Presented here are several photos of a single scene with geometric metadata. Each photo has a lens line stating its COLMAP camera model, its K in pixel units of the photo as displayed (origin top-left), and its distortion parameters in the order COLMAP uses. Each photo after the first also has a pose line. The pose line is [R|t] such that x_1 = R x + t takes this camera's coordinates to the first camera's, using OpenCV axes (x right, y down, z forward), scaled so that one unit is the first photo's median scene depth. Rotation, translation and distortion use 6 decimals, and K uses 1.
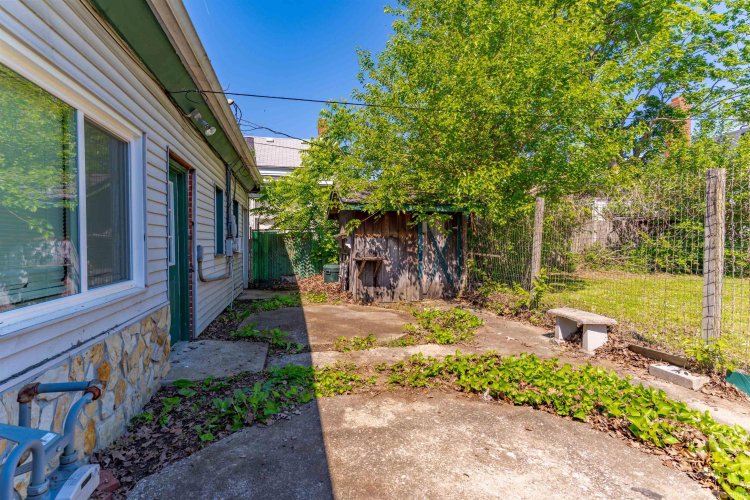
lens RADIAL K [[358.2, 0, 376.3], [0, 358.2, 248.1], [0, 0, 1]] dist [0.003470, 0.000584]
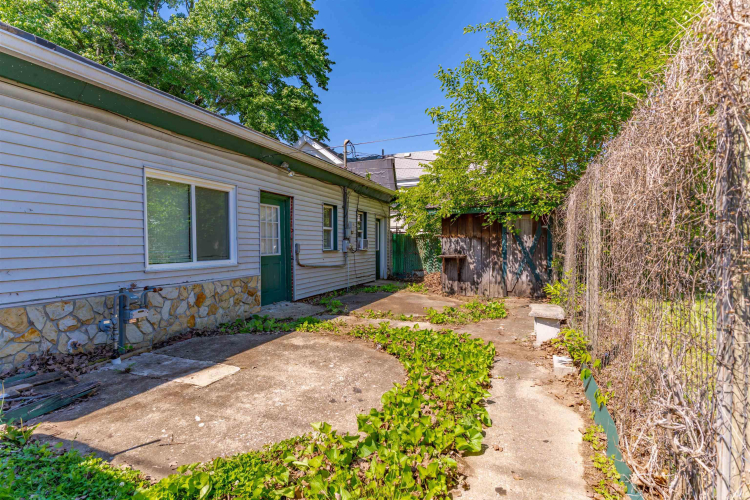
lens RADIAL K [[357.7, 0, 376.3], [0, 357.7, 258.9], [0, 0, 1]] dist [0.001309, 0.000136]
pose [[0.819582, 0.021947, -0.572541, 0.420781], [-0.008410, 0.999619, 0.026279, 0.008921], [0.572900, -0.016723, 0.819455, -0.066819]]
